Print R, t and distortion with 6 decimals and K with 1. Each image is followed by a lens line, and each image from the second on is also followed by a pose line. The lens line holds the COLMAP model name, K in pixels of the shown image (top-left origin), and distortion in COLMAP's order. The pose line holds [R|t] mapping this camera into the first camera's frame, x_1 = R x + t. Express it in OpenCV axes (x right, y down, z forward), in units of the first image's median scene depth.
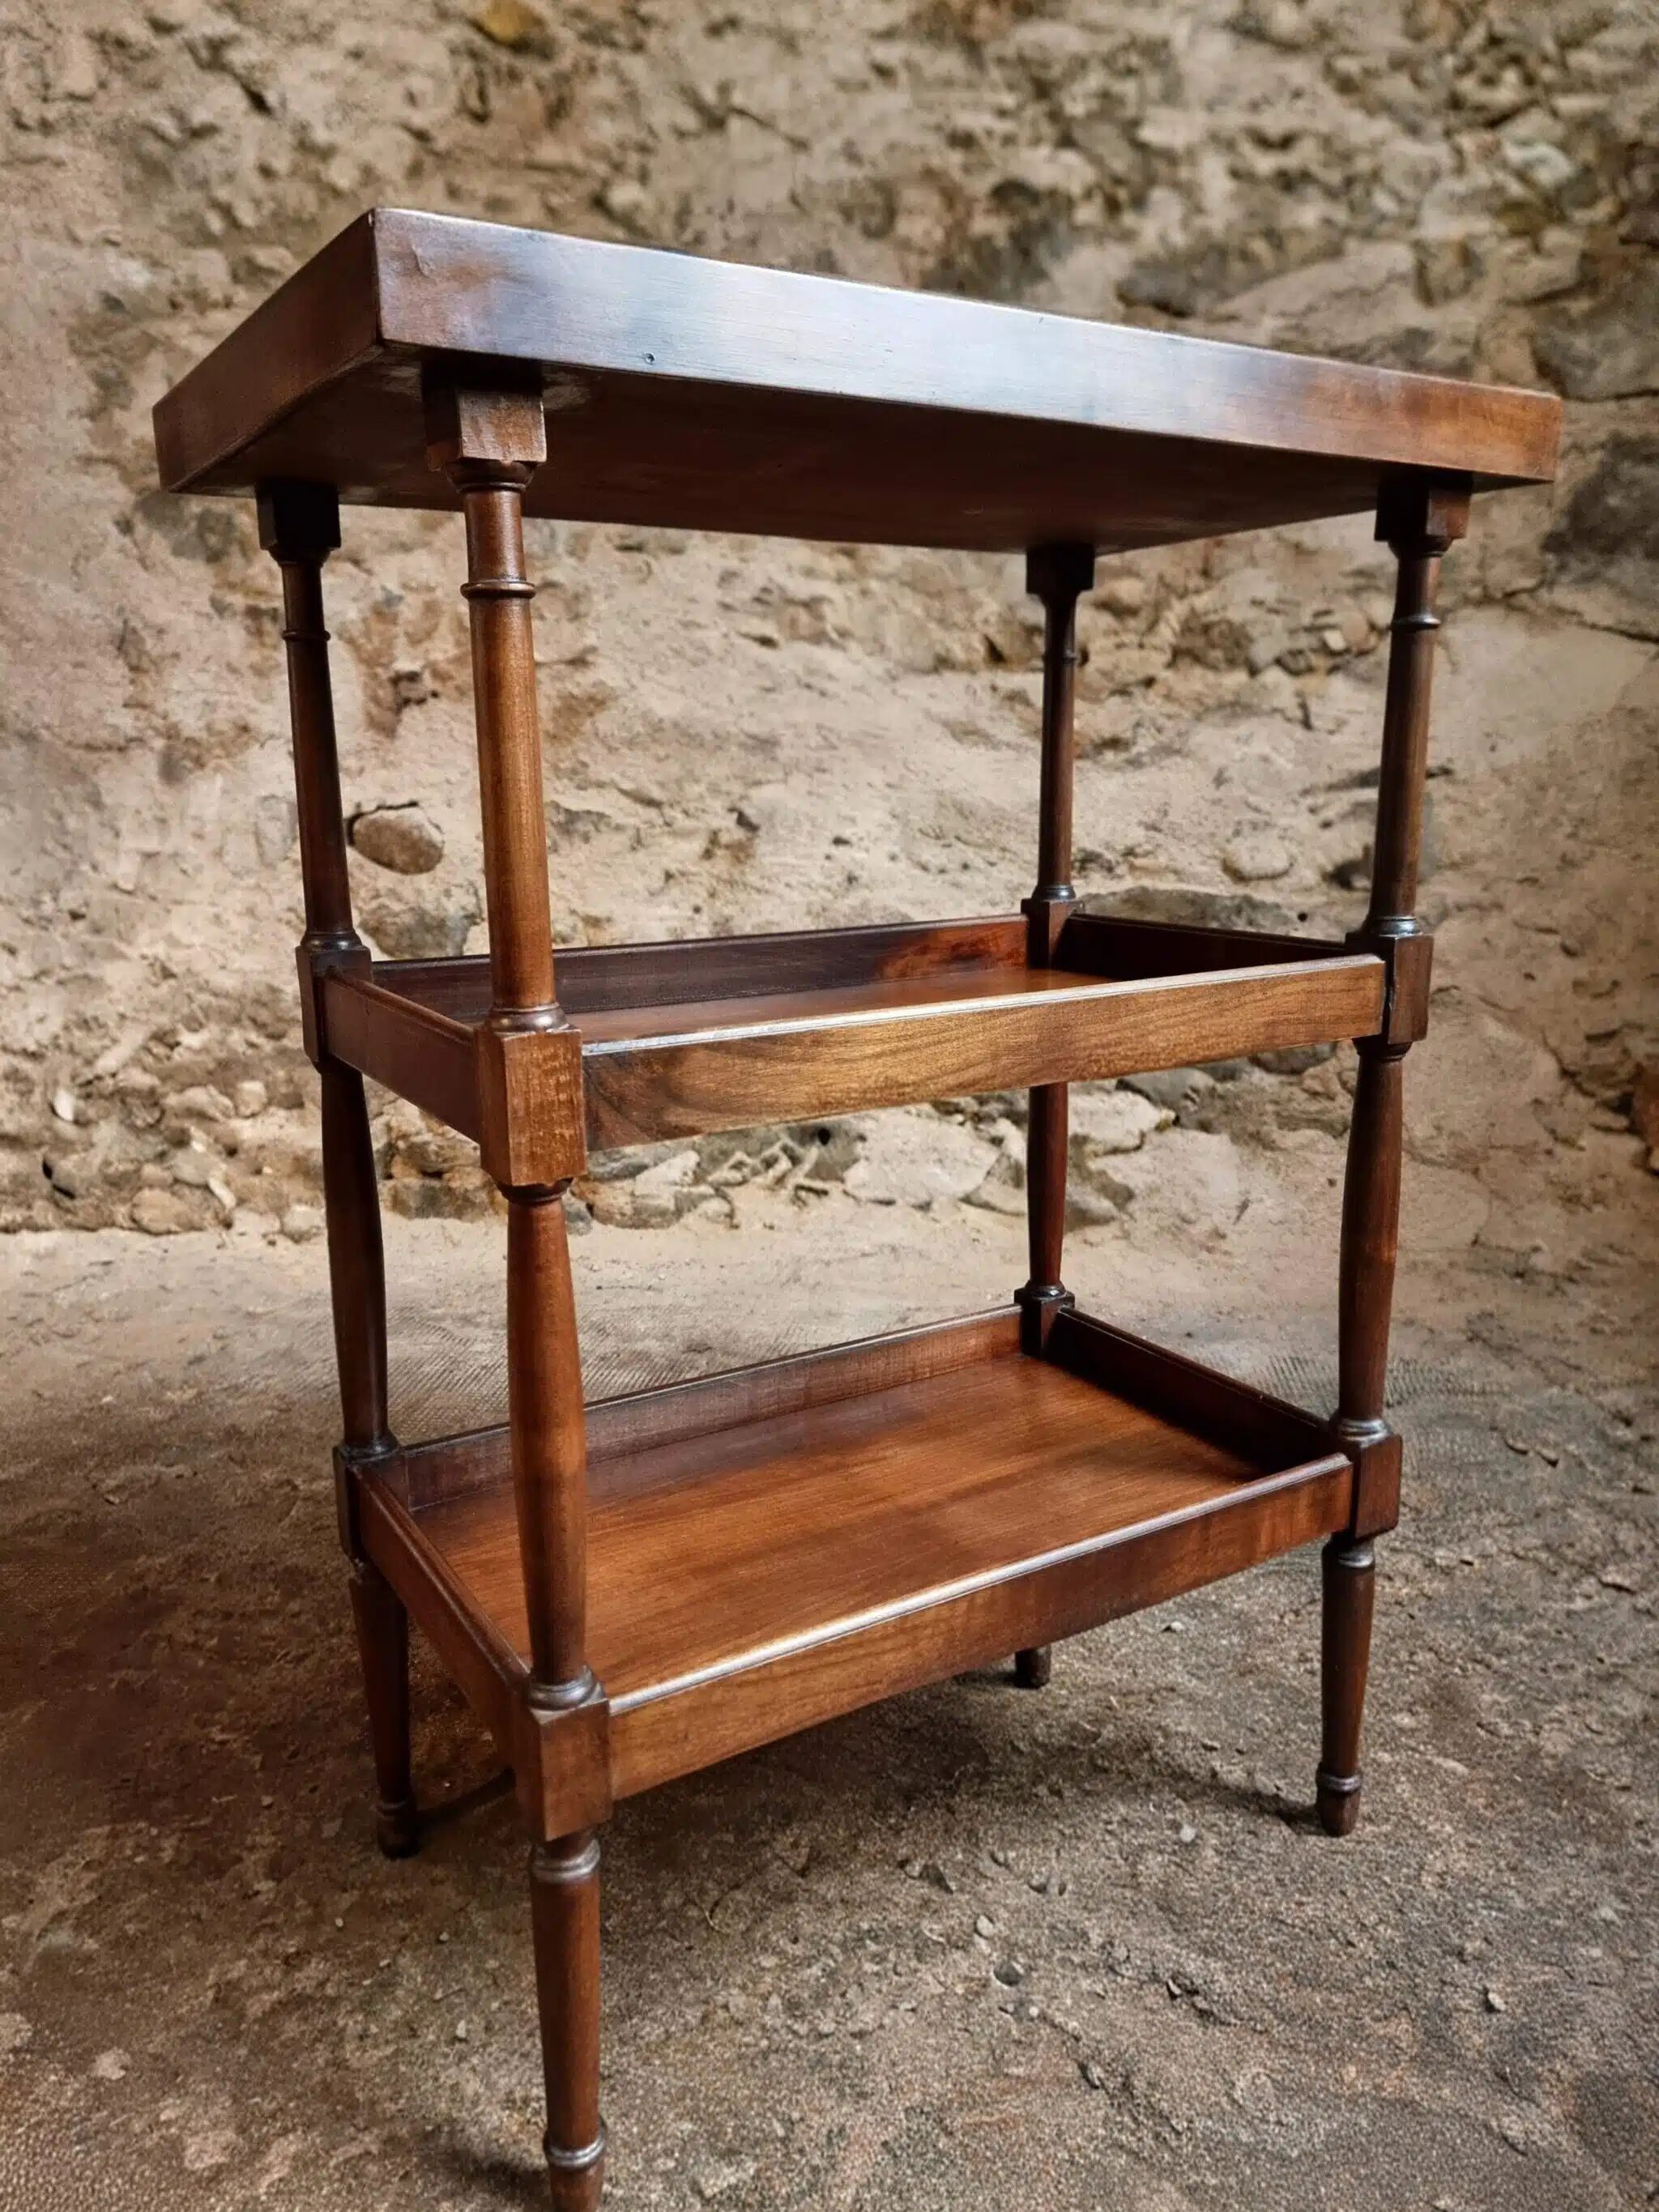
lens RADIAL K [[1520.5, 0, 795.6], [0, 1520.5, 1110.2], [0, 0, 1]] dist [0.056136, -0.054201]
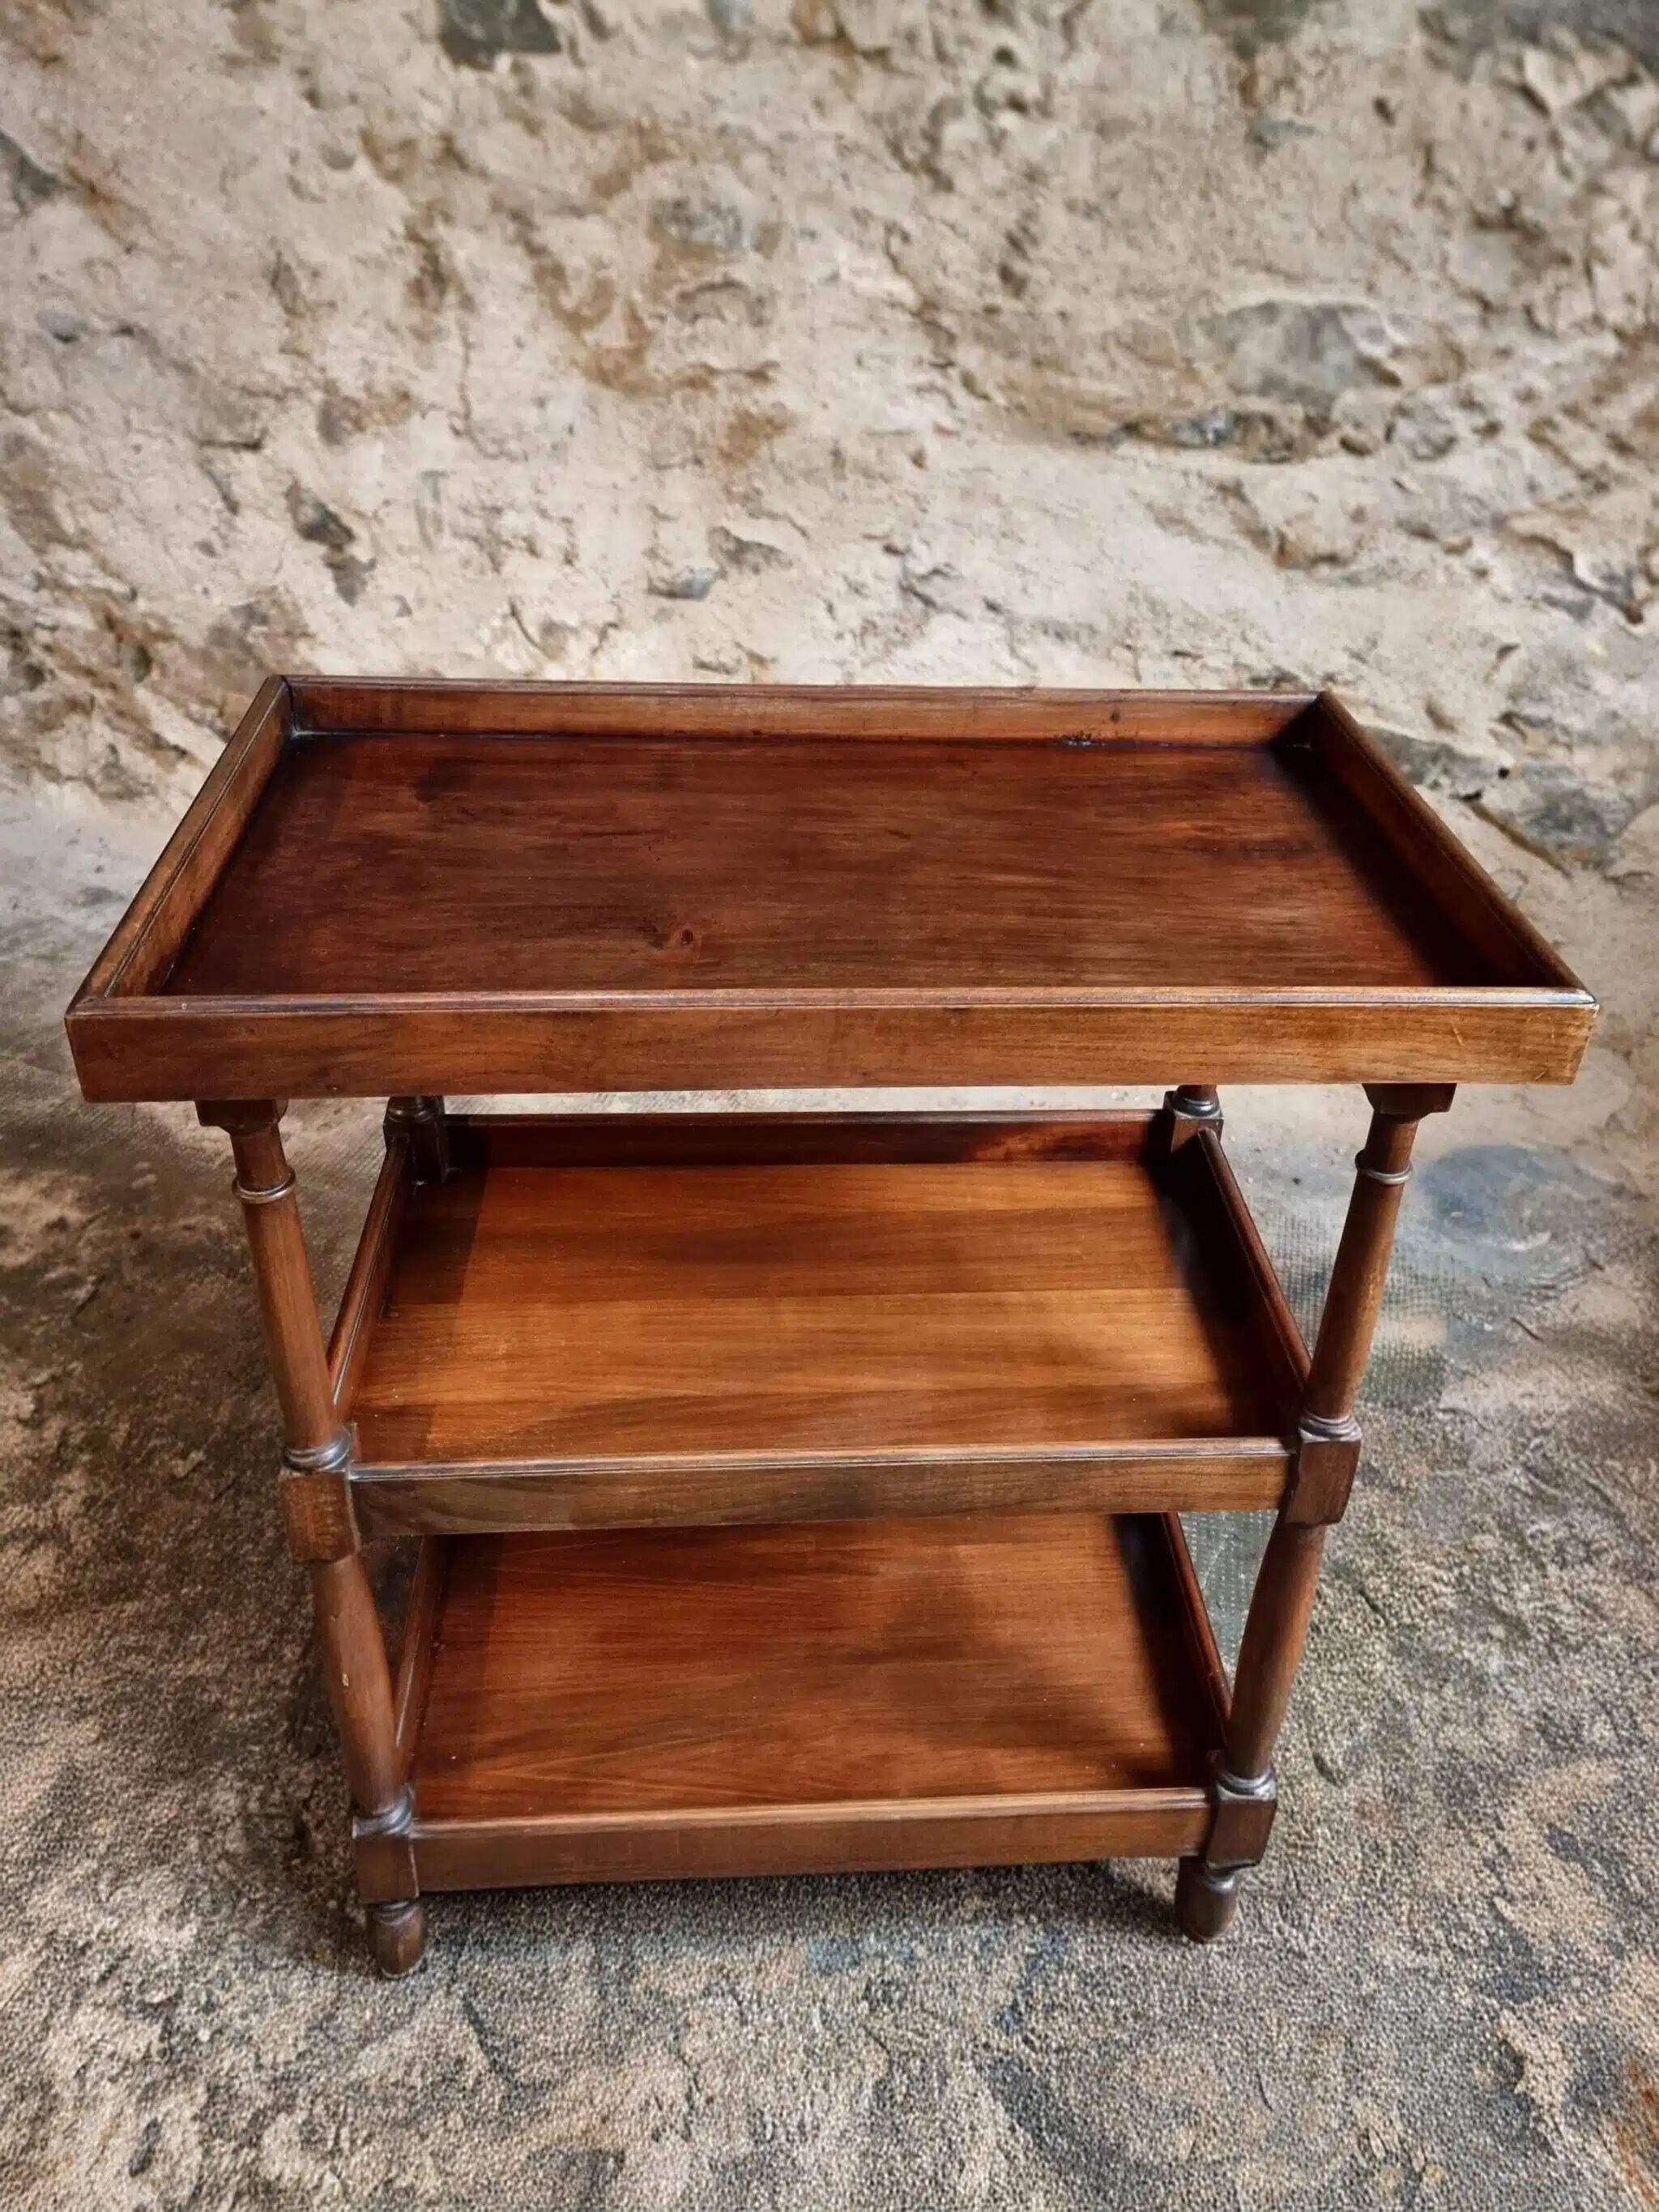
lens RADIAL K [[1647.5, 0, 863.2], [0, 1647.5, 1030.1], [0, 0, 1]] dist [0.046204, -0.039611]
pose [[0.989722, 0.117778, -0.081111, 0.044400], [-0.084939, 0.940447, 0.329158, -0.259850], [0.115048, -0.318885, 0.940785, -0.037102]]
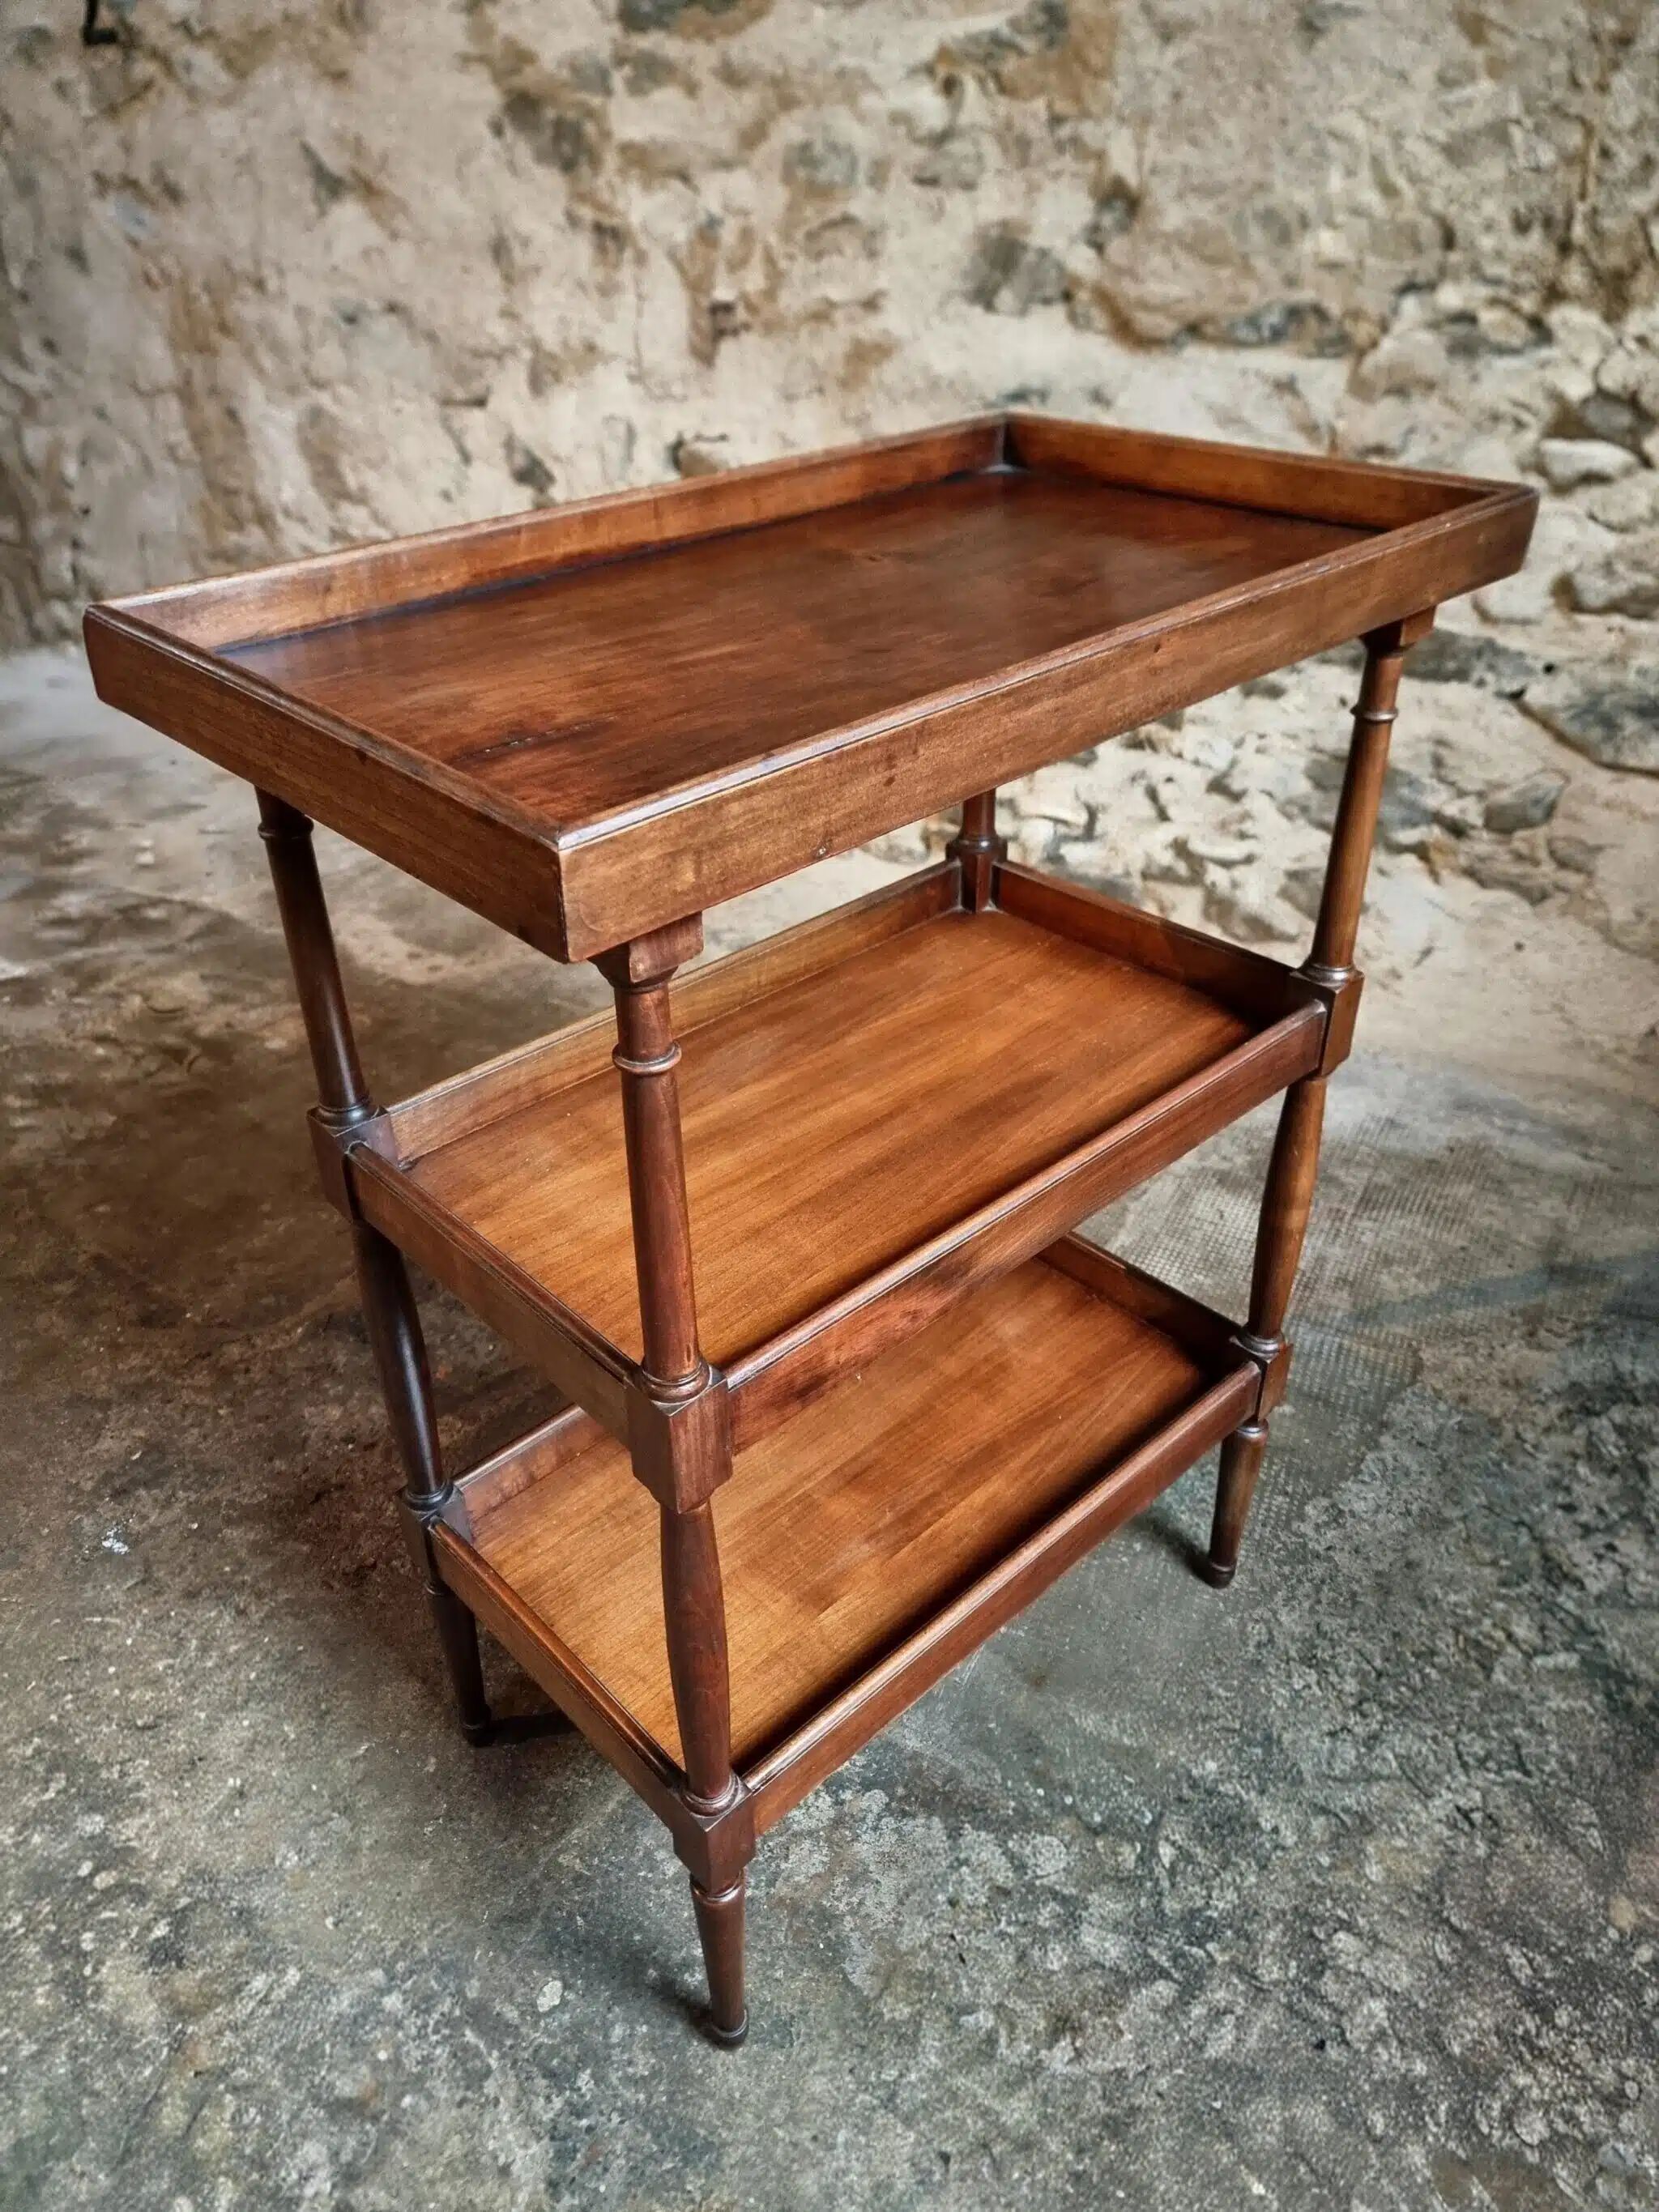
lens RADIAL K [[1520.5, 0, 793.3], [0, 1520.5, 1114.3], [0, 0, 1]] dist [0.056136, -0.054201]
pose [[0.926230, 0.205822, -0.315809, 0.240249], [-0.078399, 0.924641, 0.372683, -0.176309], [0.368716, -0.320431, 0.872566, -0.067172]]
